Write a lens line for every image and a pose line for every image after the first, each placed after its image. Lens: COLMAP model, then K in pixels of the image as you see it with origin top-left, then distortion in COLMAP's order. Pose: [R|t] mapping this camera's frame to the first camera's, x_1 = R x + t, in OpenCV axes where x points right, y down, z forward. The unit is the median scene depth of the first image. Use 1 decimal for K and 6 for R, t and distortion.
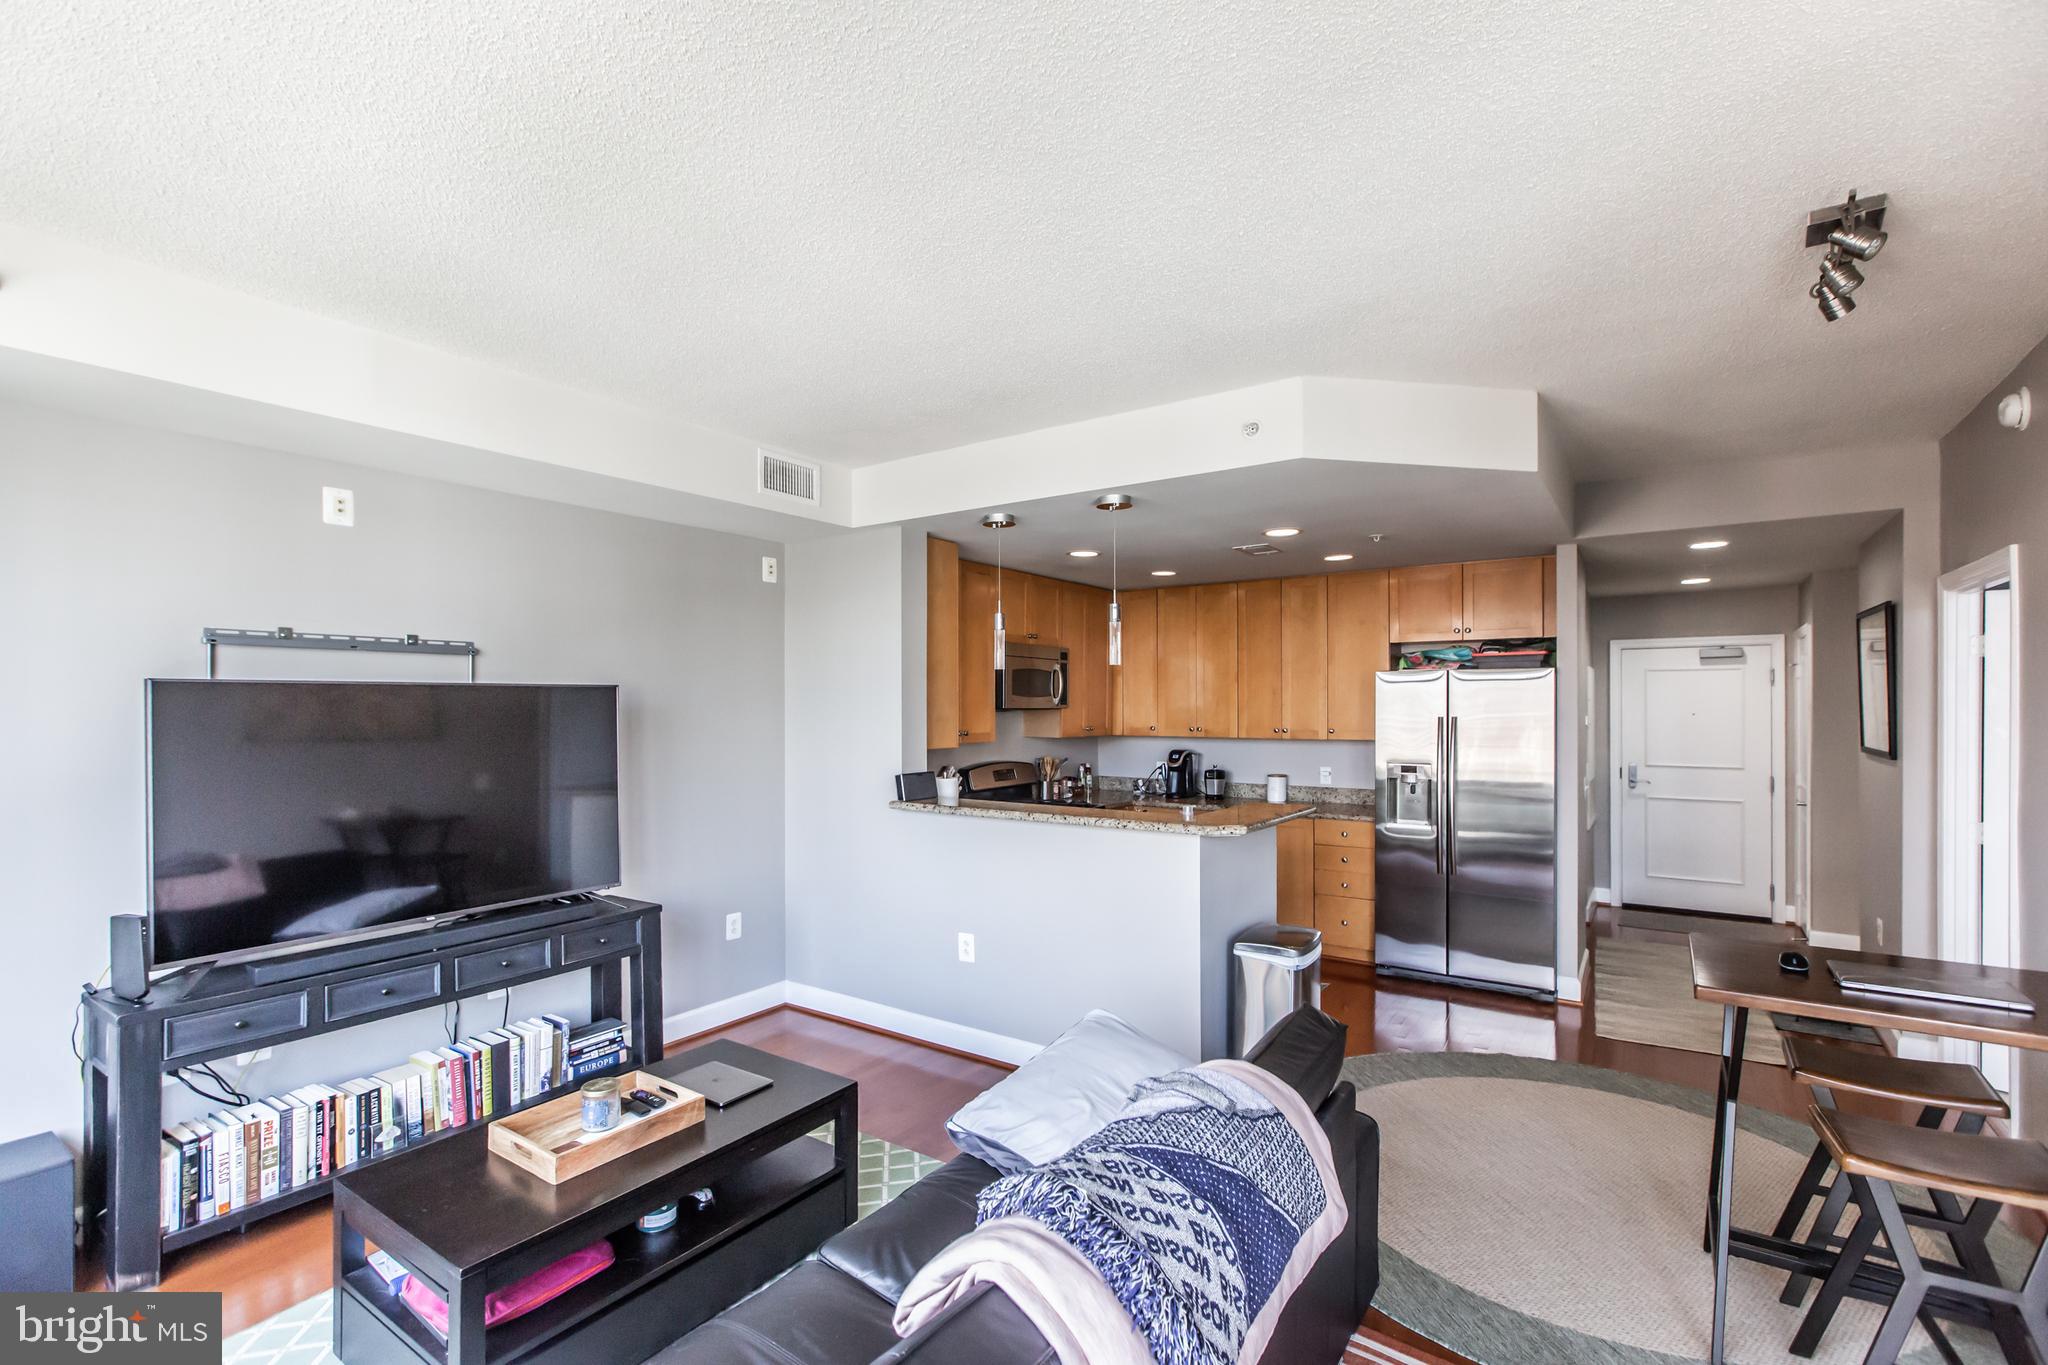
lens RADIAL K [[914.8, 0, 1023.2], [0, 914.8, 706.6], [0, 0, 1]] dist [0.001237, -0.000081]
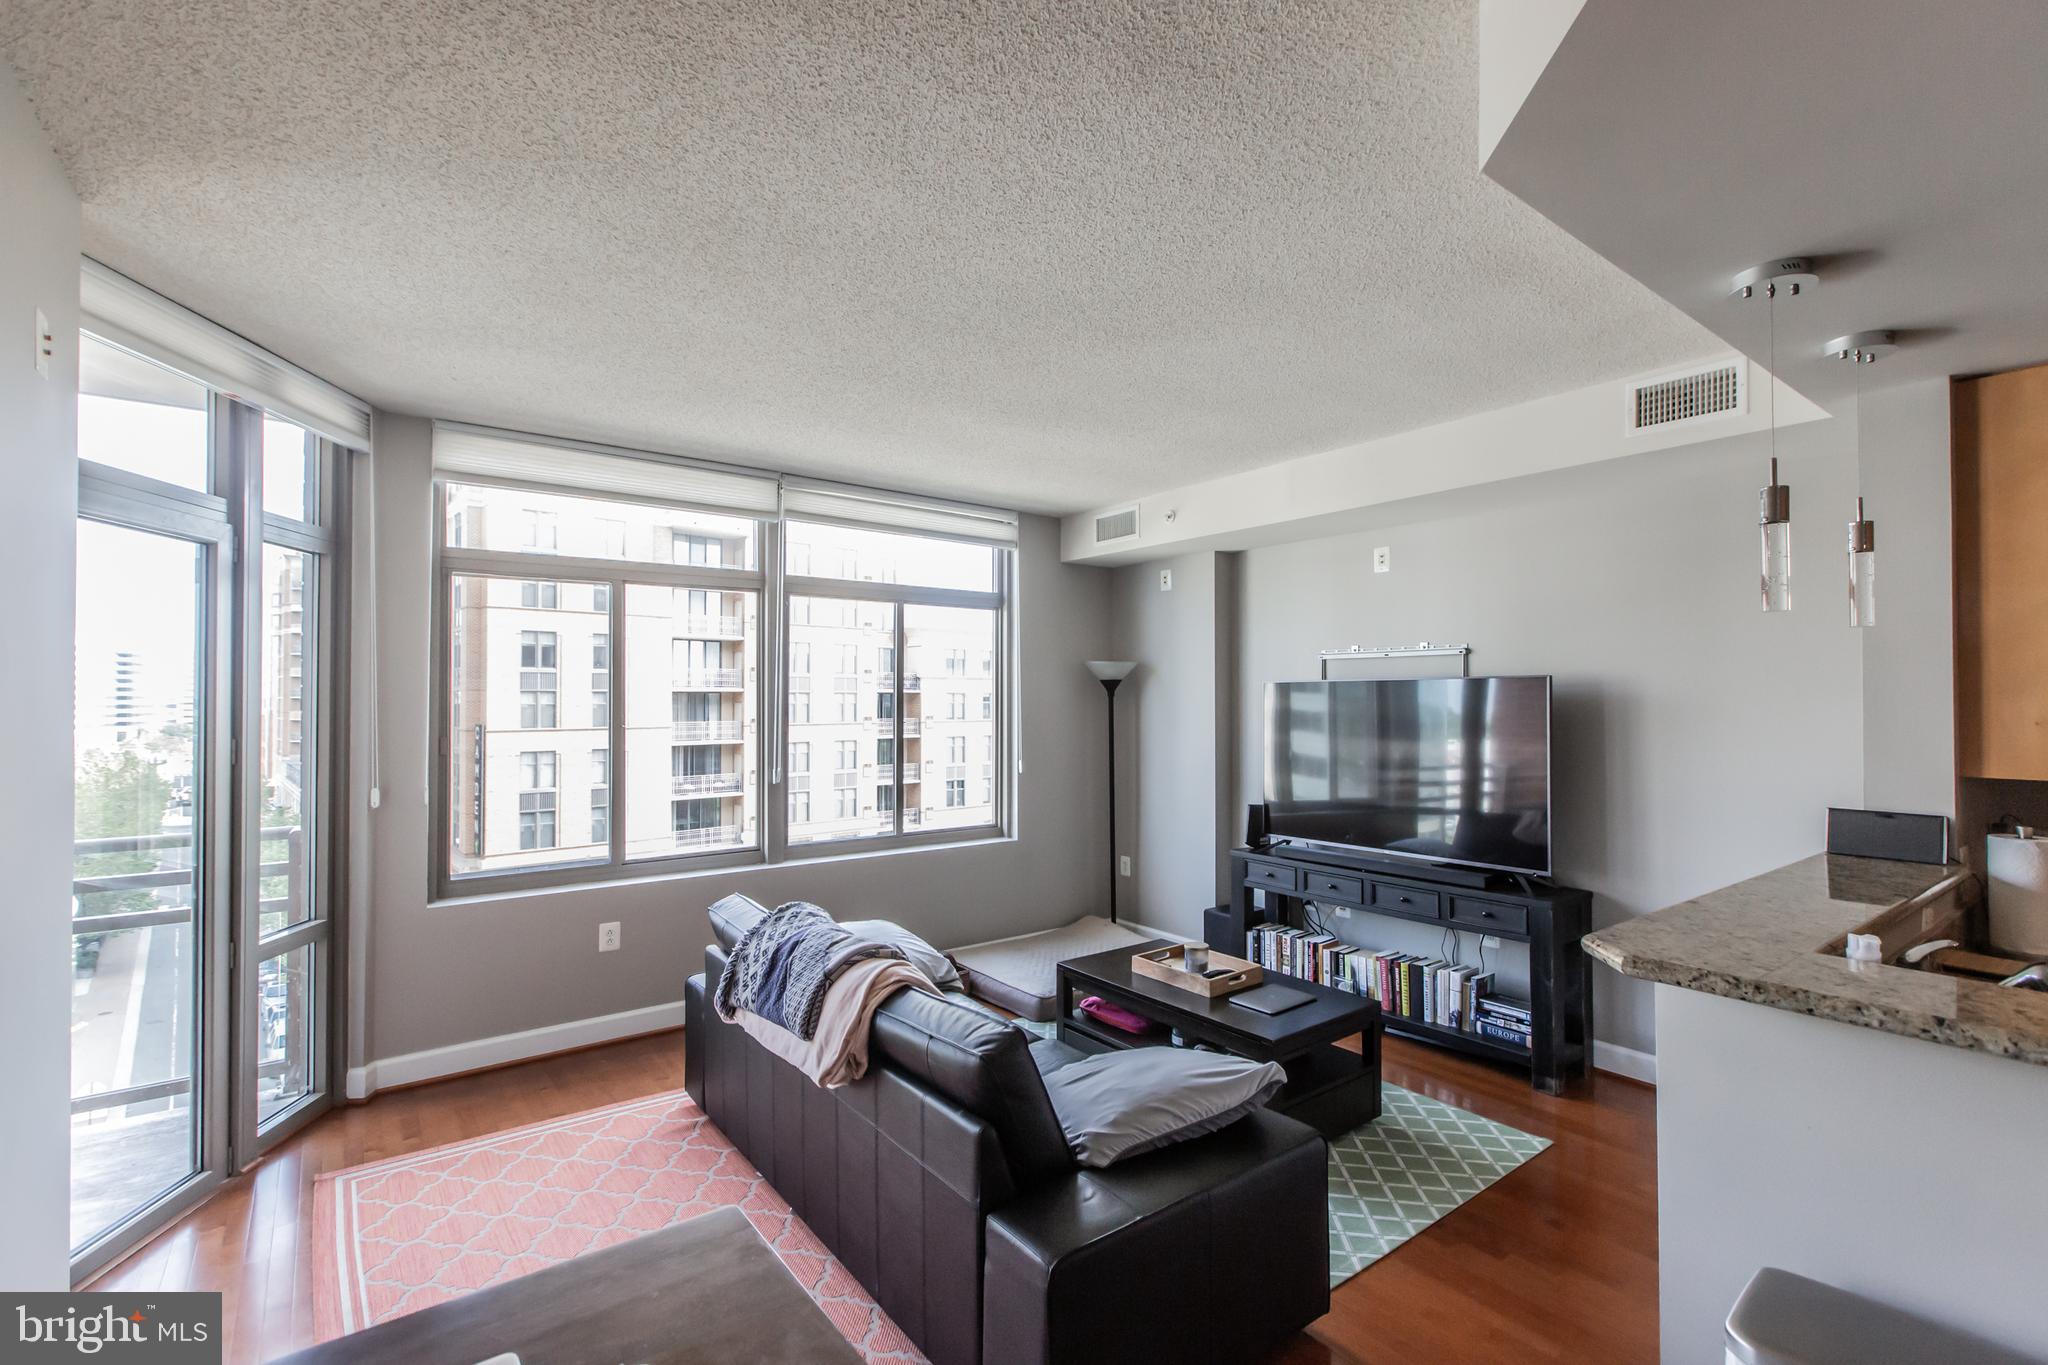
lens RADIAL K [[914.5, 0, 1022.9], [0, 914.5, 684.6], [0, 0, 1]] dist [0.000630, -0.000113]
pose [[-0.320947, -0.011944, -0.947022, 0.705816], [-0.000844, 0.999924, -0.012326, 0.000669], [0.947097, -0.003156, -0.320932, 0.798656]]
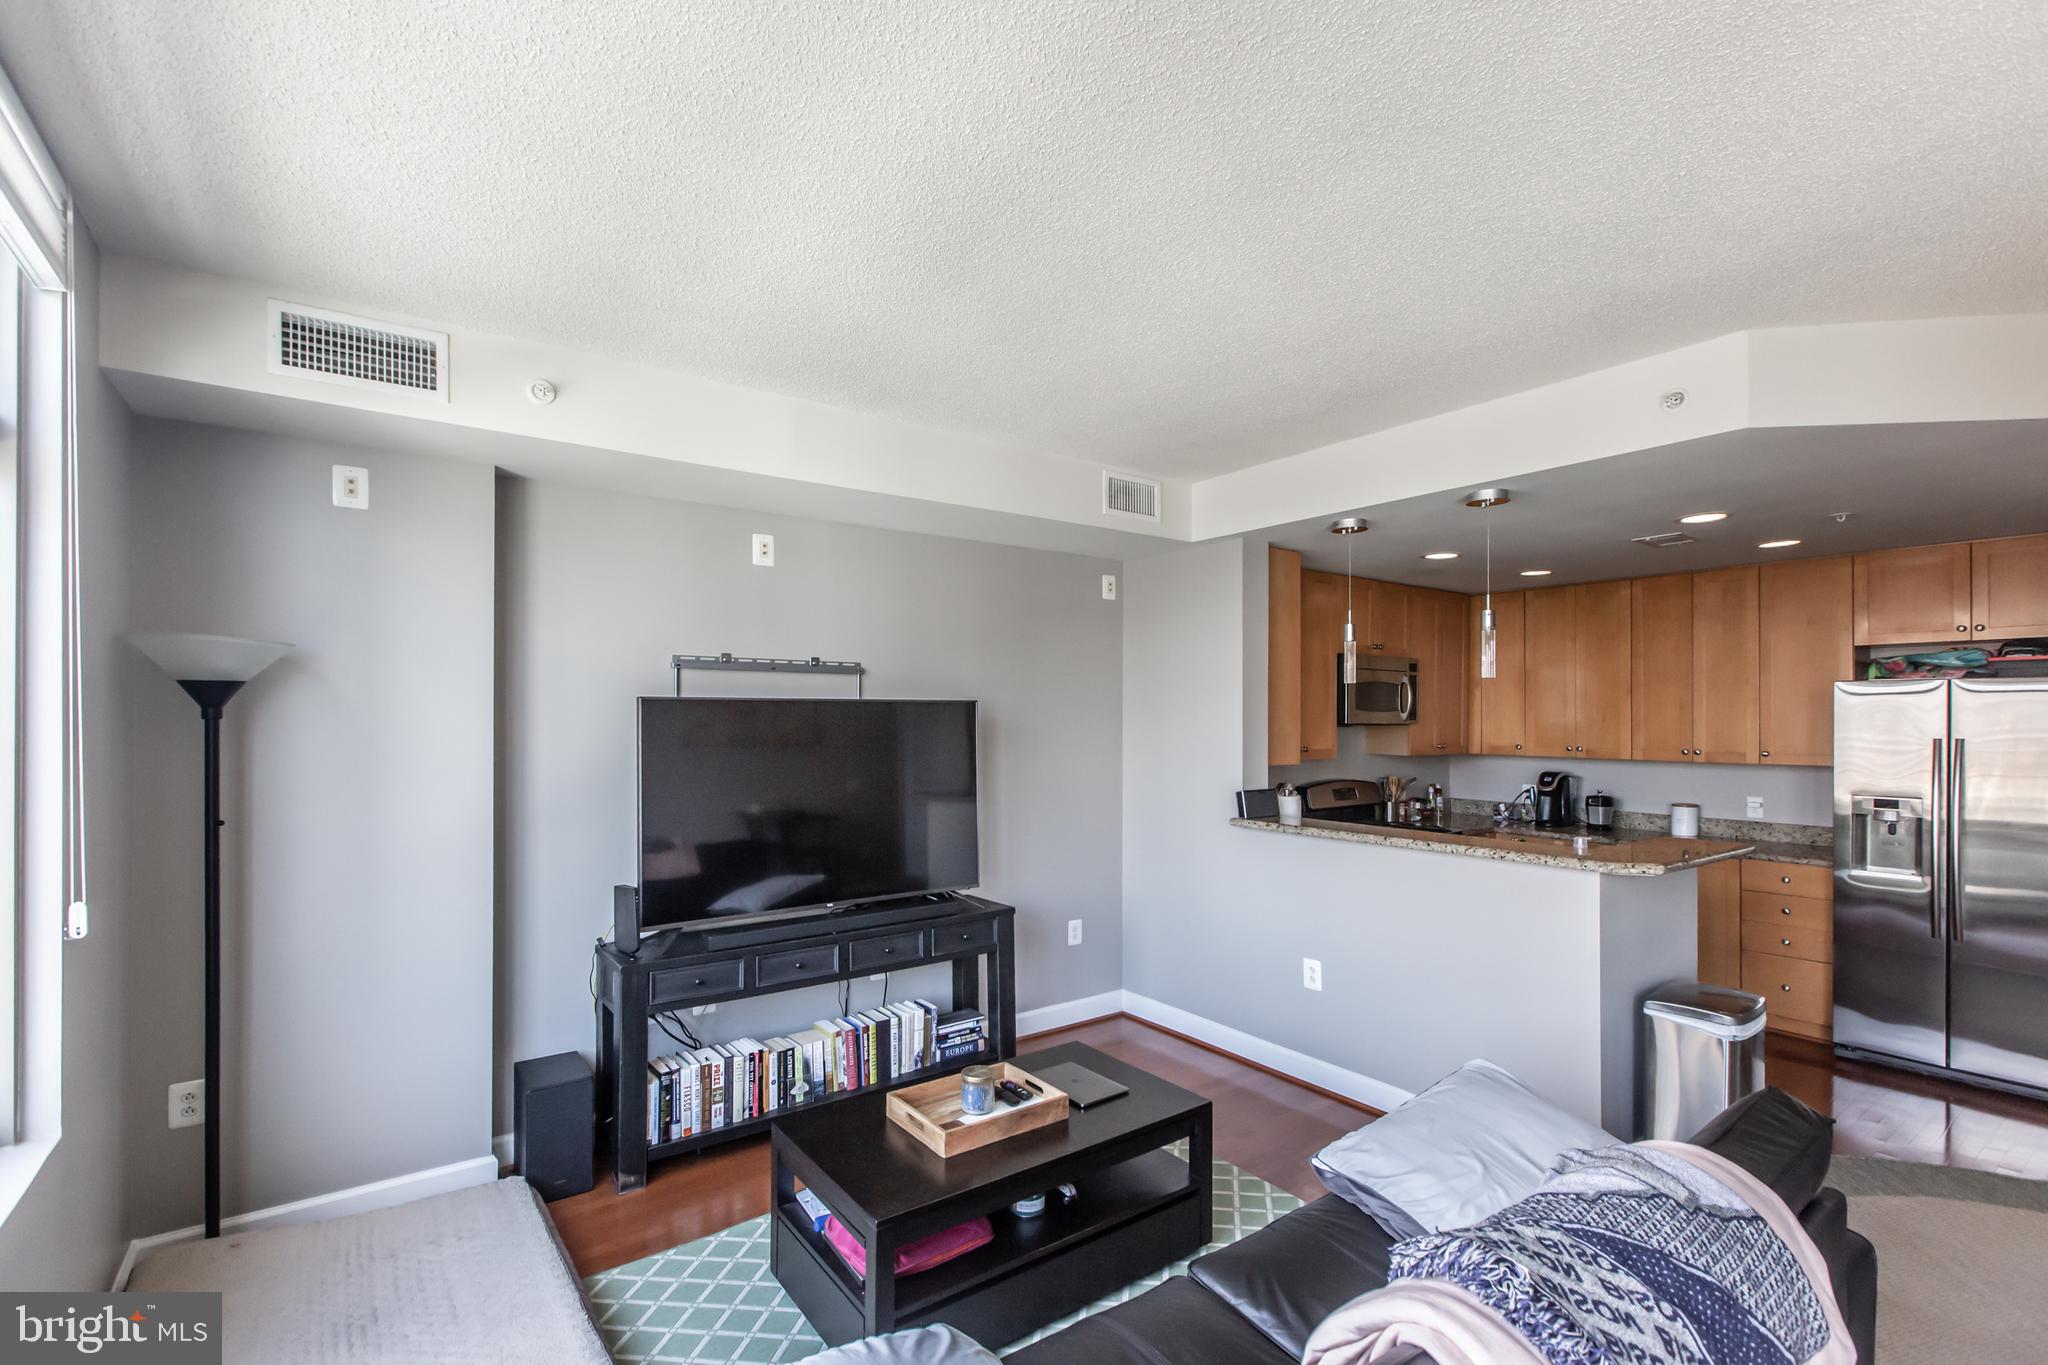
lens RADIAL K [[918.8, 0, 1023.1], [0, 918.8, 715.8], [0, 0, 1]] dist [0.000504, -0.000341]
pose [[0.944574, 0.004270, -0.328272, -0.037669], [-0.005304, 0.999983, -0.002257, -0.003543], [0.328257, 0.003873, 0.944581, -0.006748]]
